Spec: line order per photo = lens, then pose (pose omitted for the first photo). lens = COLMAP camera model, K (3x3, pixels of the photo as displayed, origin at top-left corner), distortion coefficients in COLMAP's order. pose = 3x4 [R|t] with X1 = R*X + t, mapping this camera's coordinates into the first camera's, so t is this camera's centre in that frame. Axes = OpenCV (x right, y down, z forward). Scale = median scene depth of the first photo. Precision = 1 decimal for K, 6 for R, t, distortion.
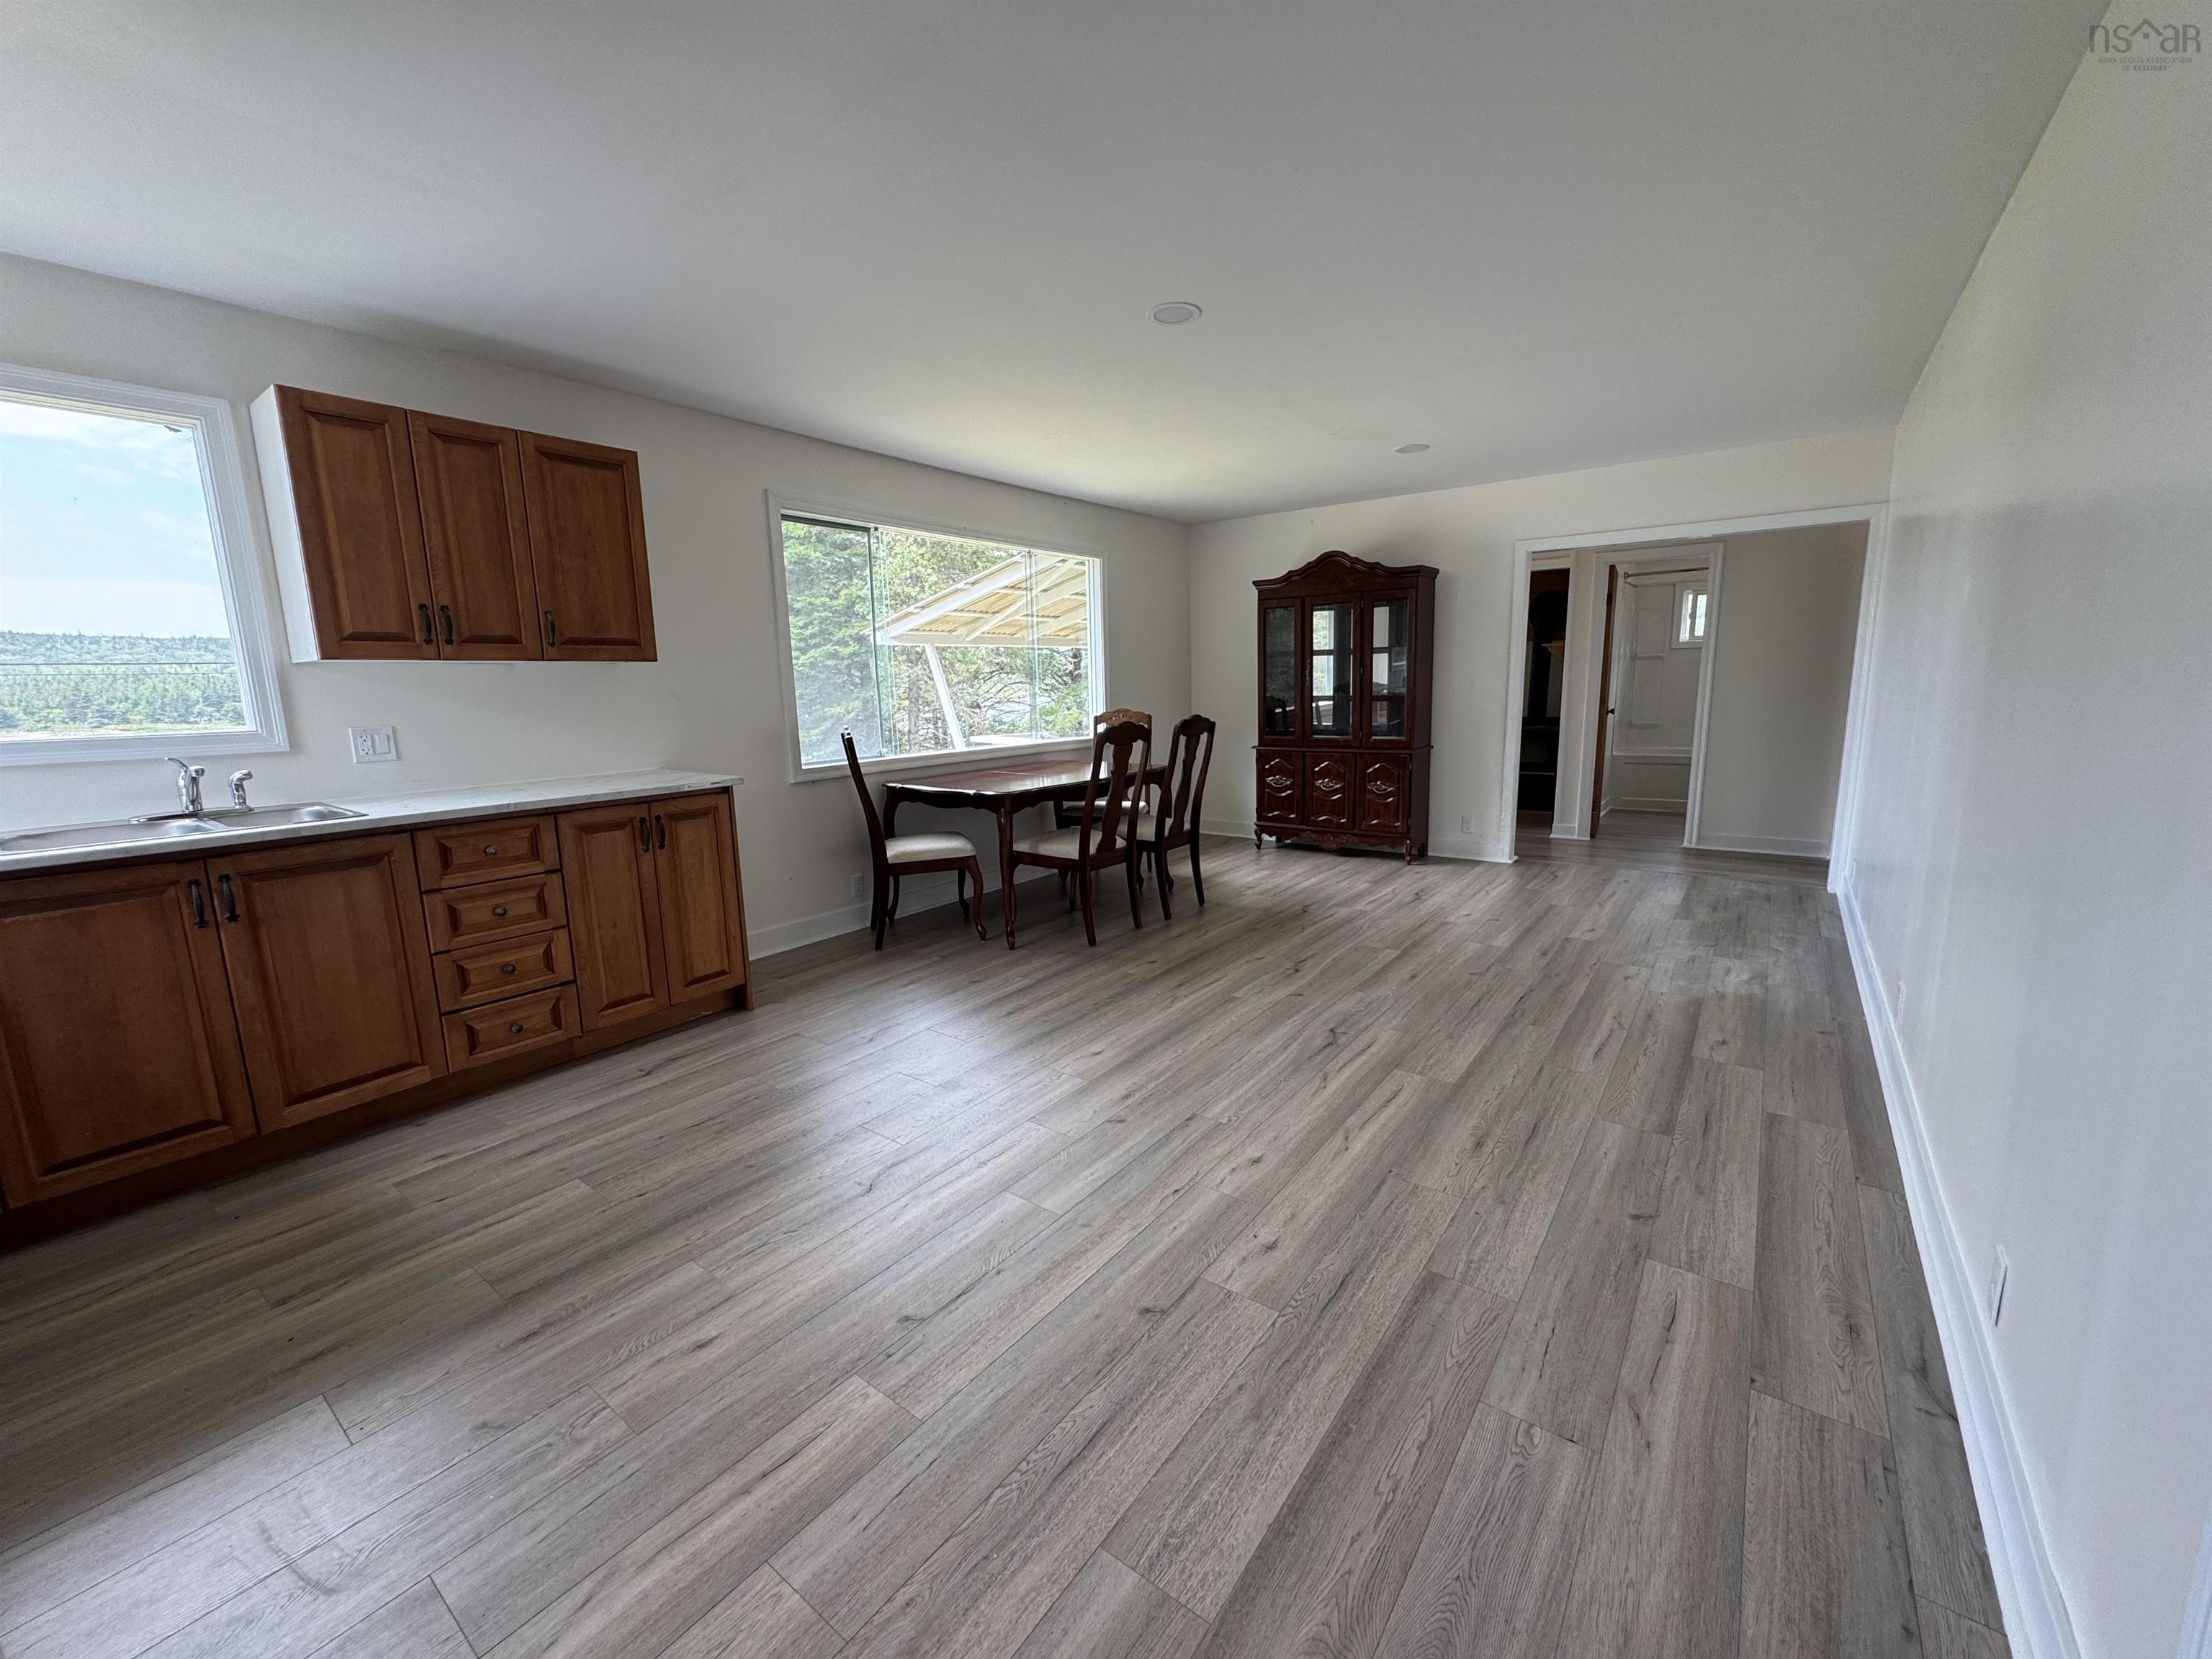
lens RADIAL K [[872.6, 0, 1099.0], [0, 872.6, 842.4], [0, 0, 1]] dist [-0.010946, 0.000009]
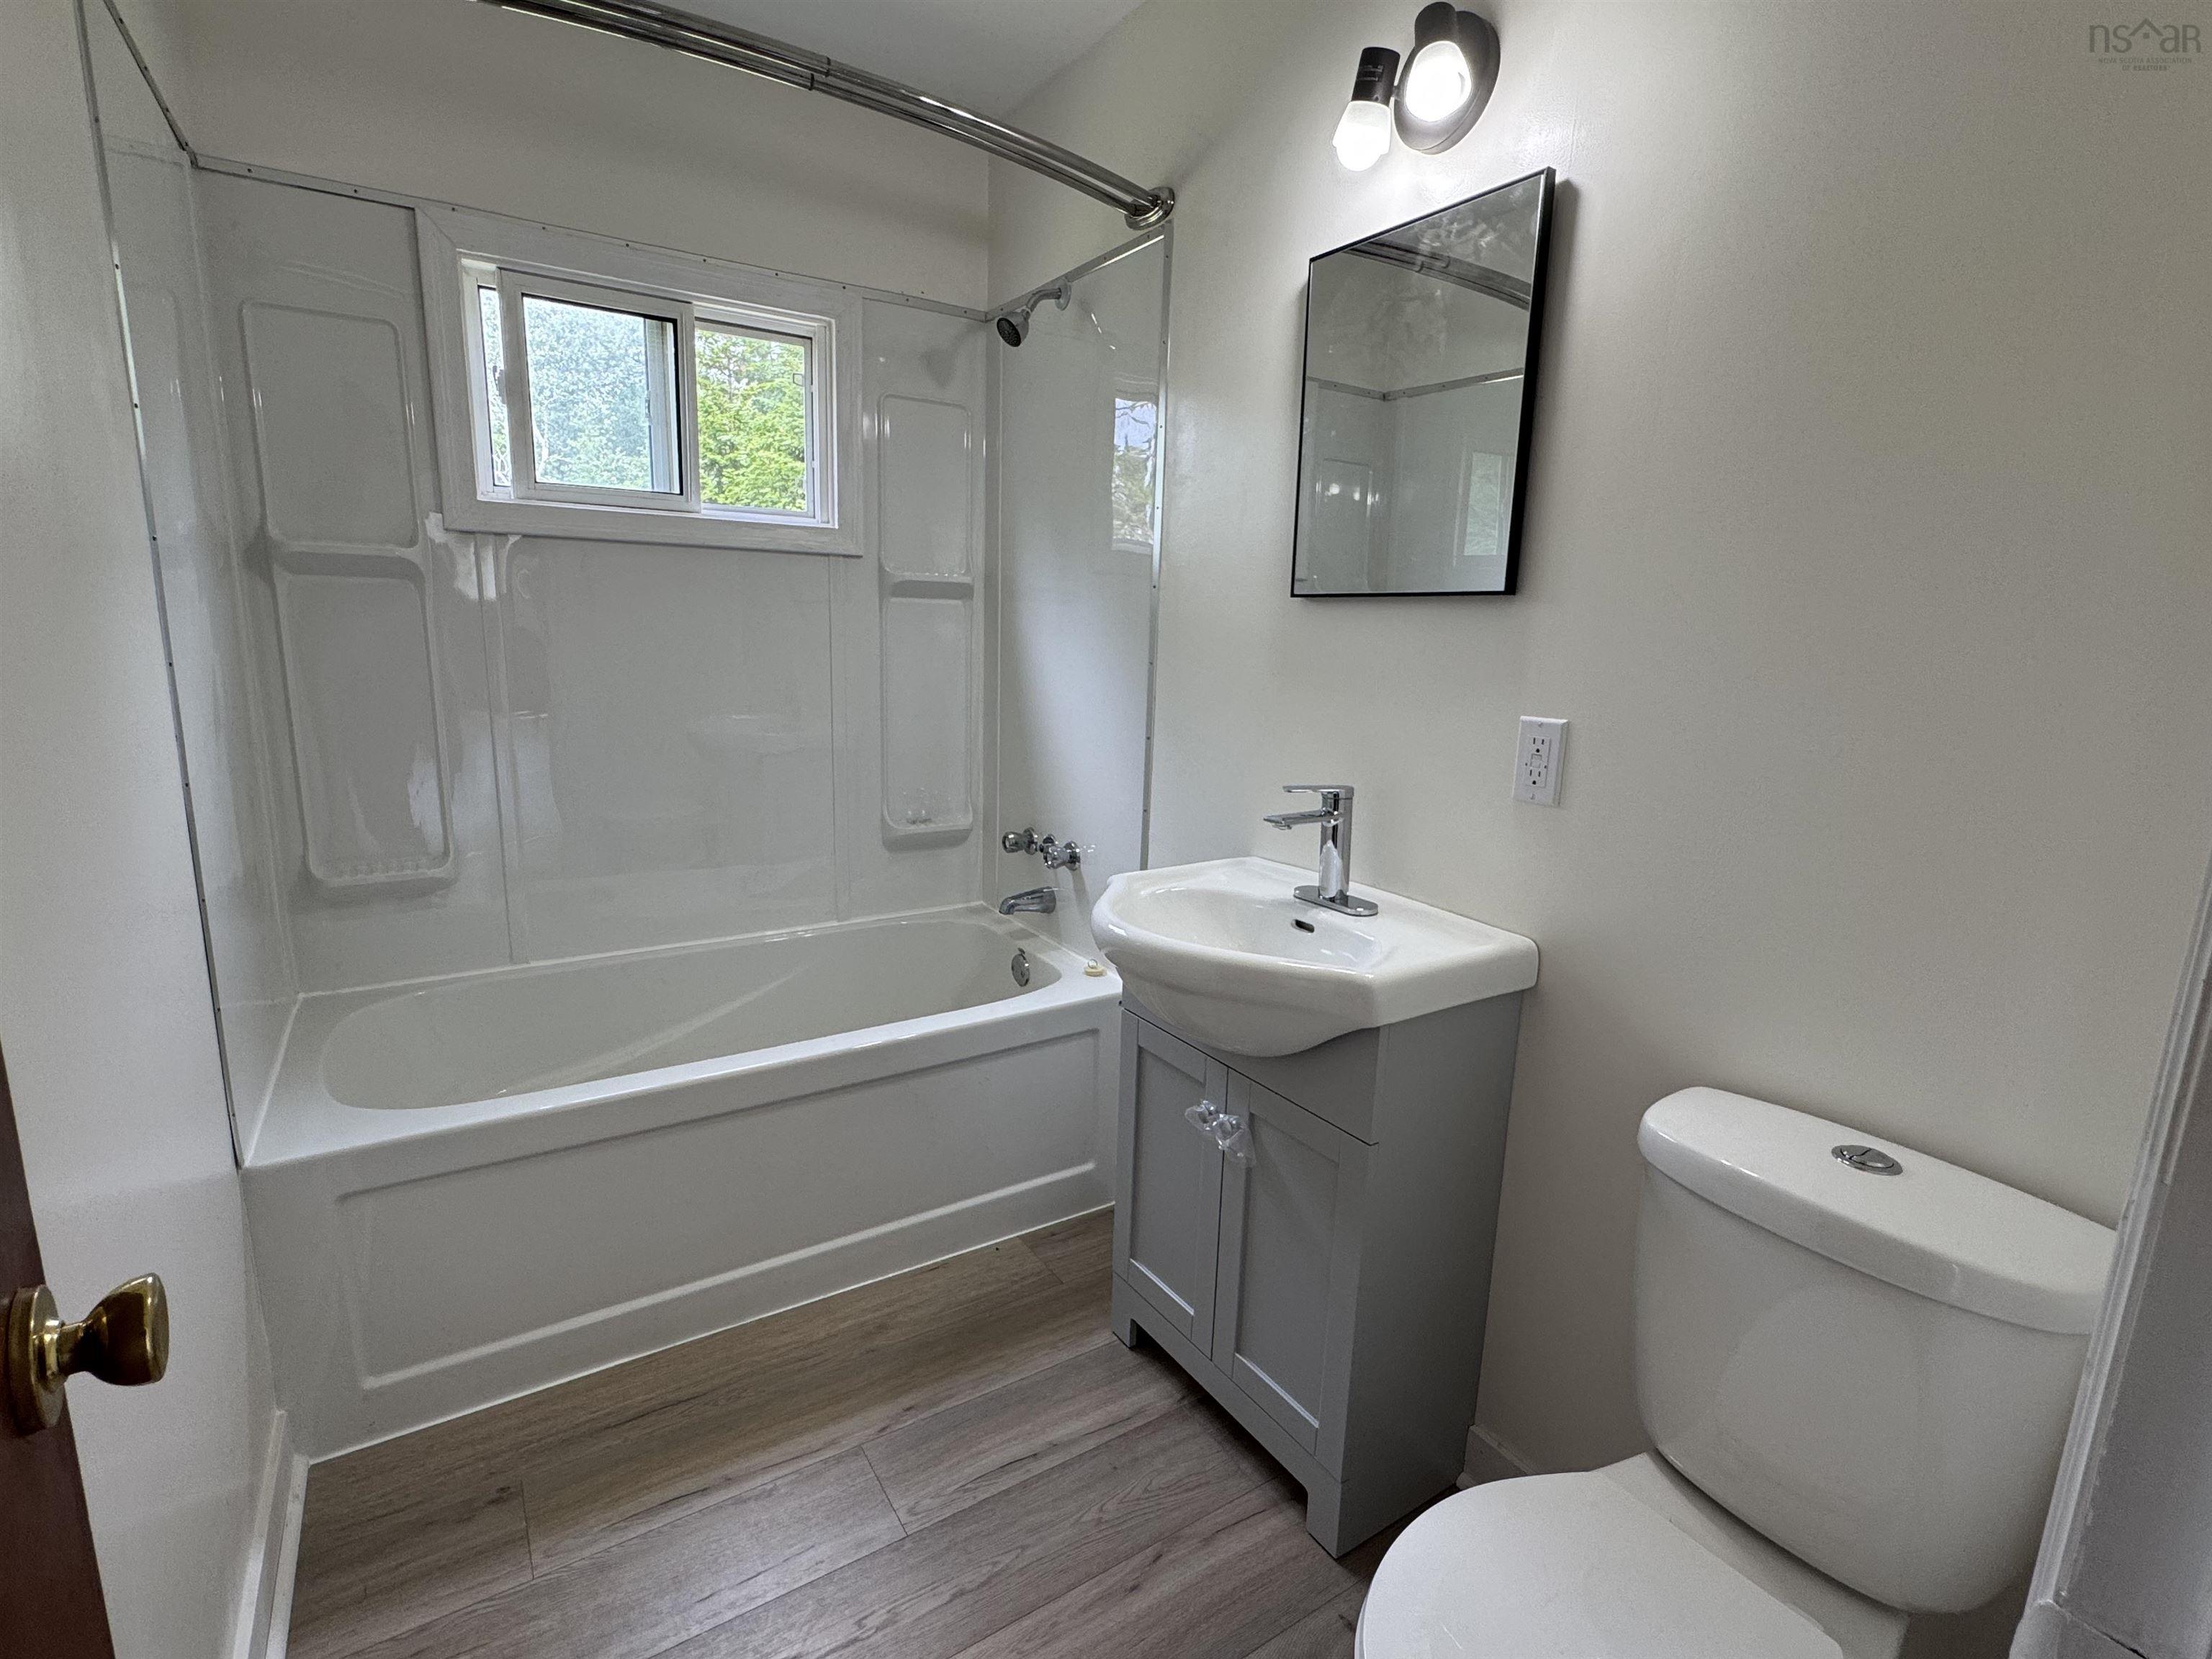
lens RADIAL K [[1046.3, 0, 1107.7], [0, 1046.3, 834.1], [0, 0, 1]] dist [-0.002931, -0.000146]
pose [[0.338460, -0.158206, 0.927586, 0.693933], [0.126621, 0.984457, 0.121704, -0.240174], [-0.932423, 0.076260, 0.353232, 1.147088]]
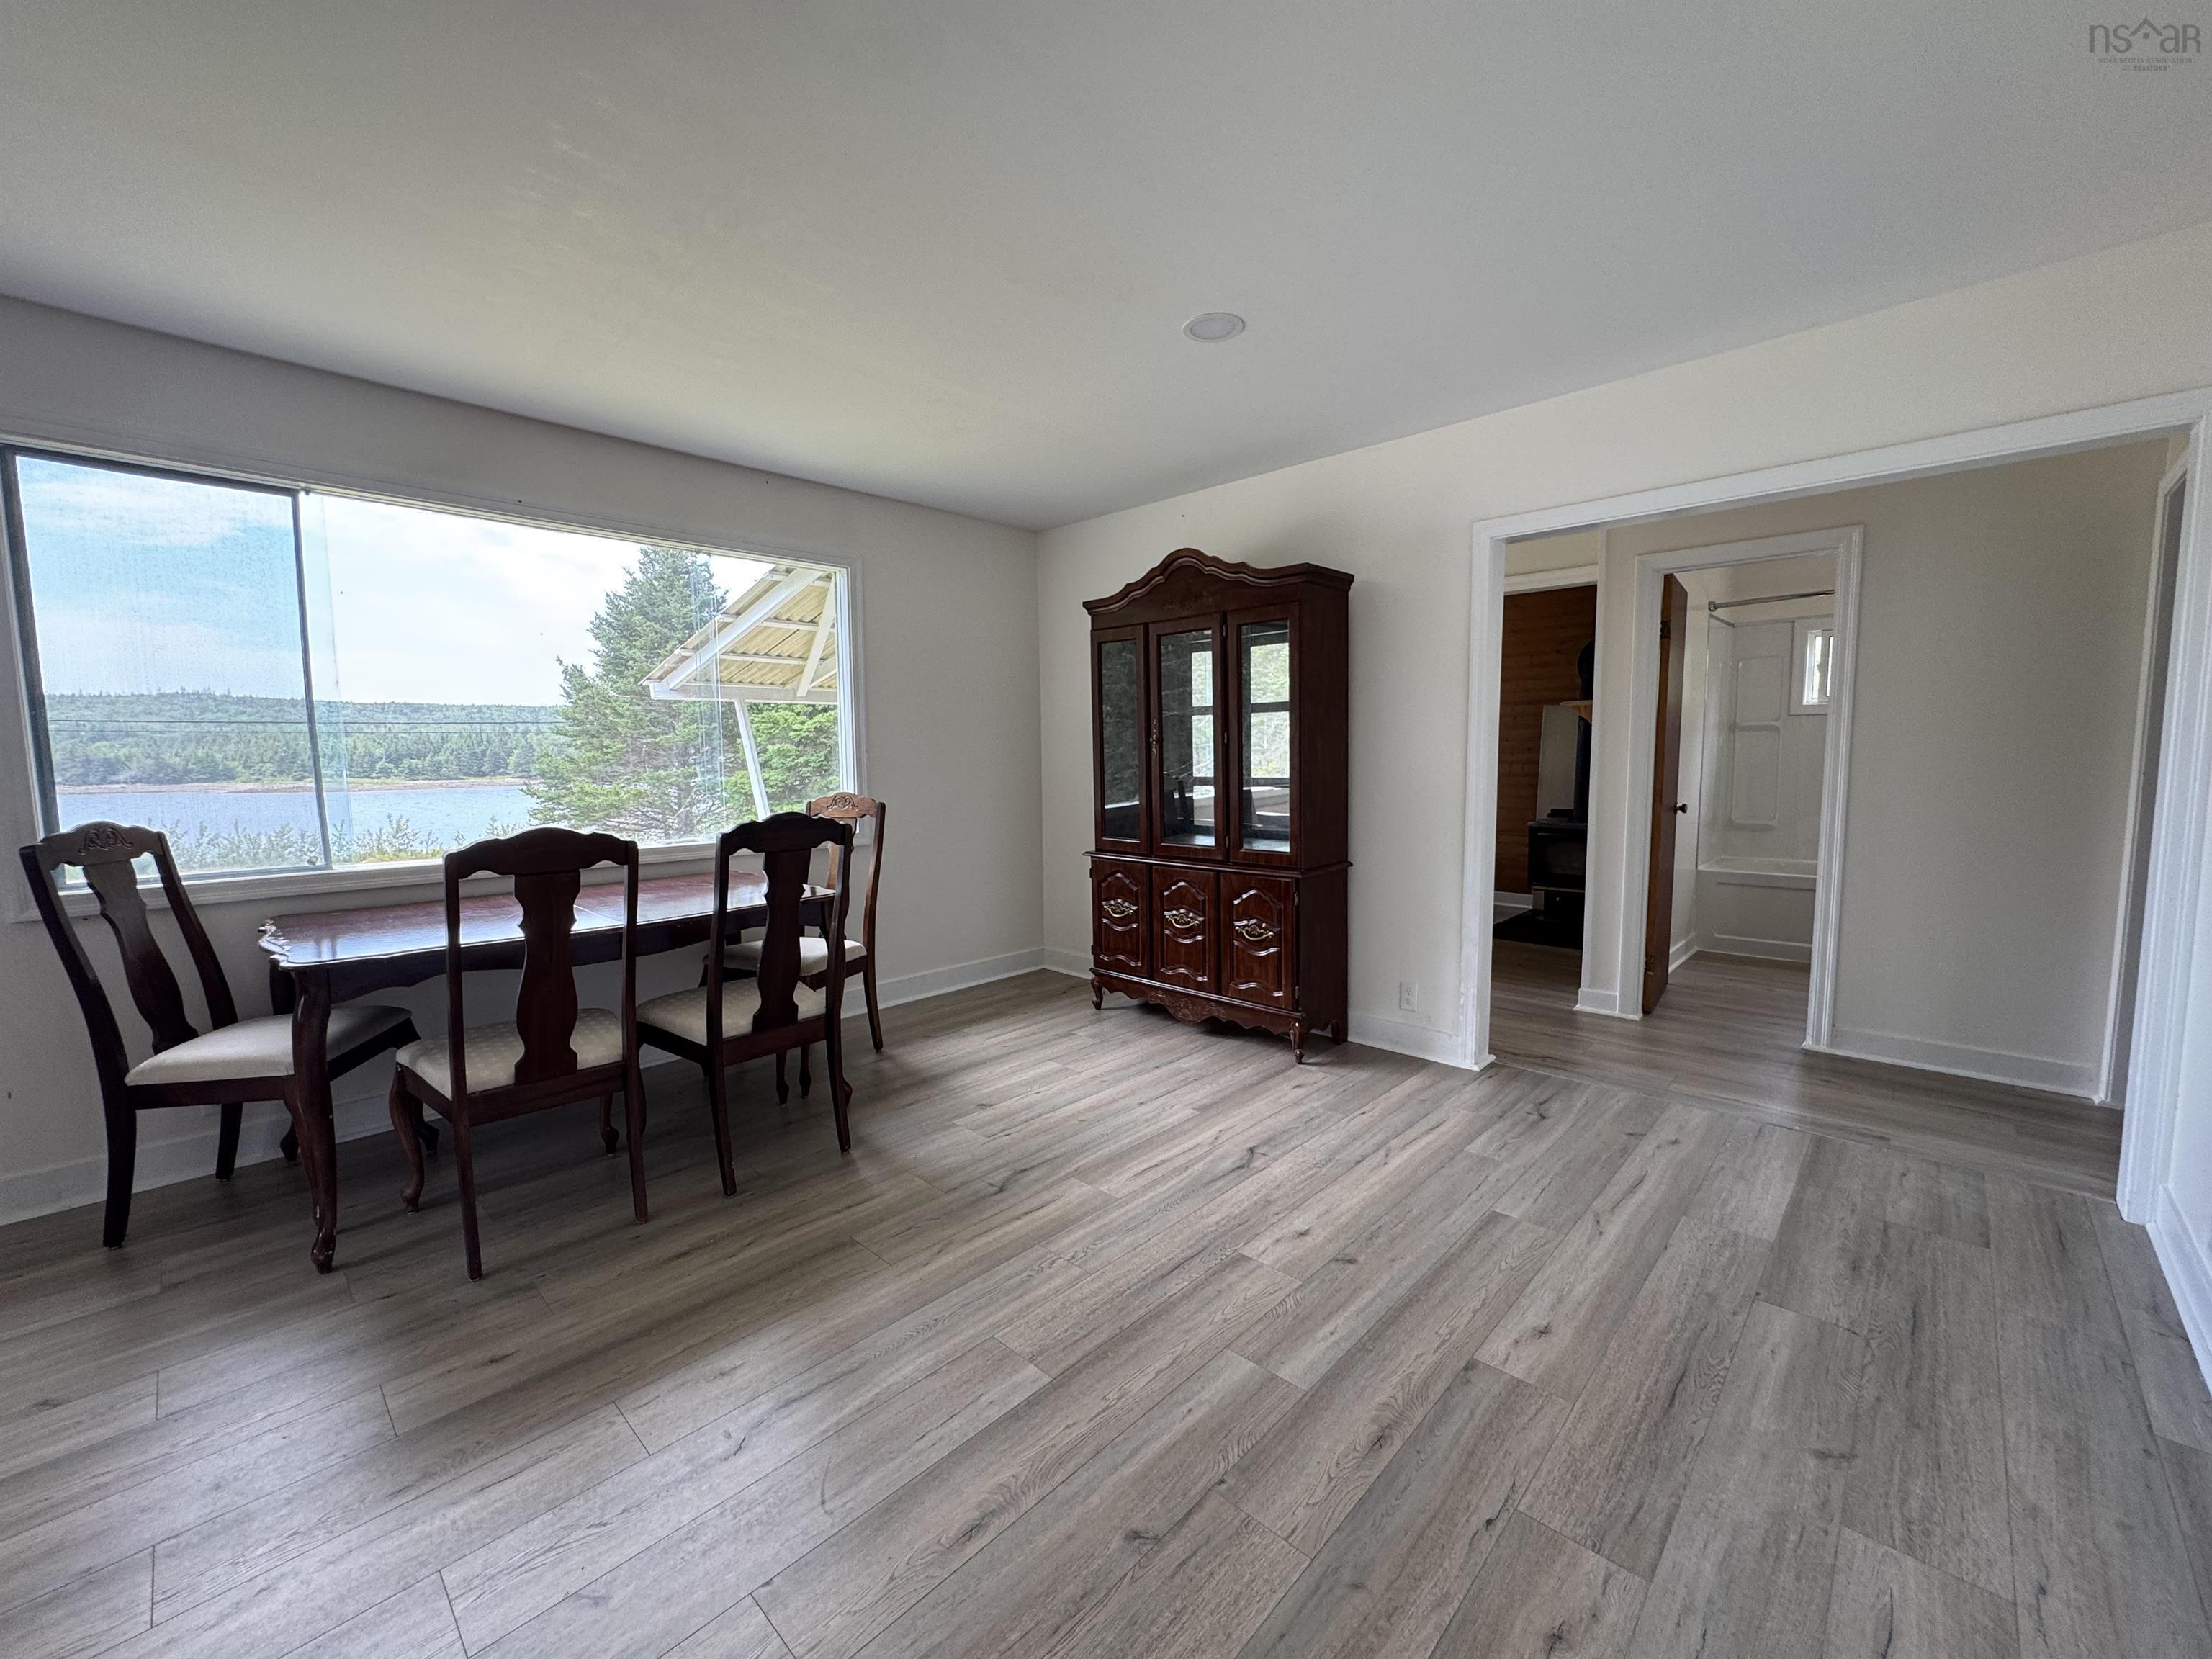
lens RADIAL K [[888.3, 0, 1106.0], [0, 888.3, 829.5], [0, 0, 1]] dist [-0.003449, -0.000155]
pose [[0.994340, 0.022330, -0.103872, 0.283607], [-0.032252, 0.994969, -0.094846, -0.070184], [0.101232, 0.097659, 0.990058, 0.376270]]
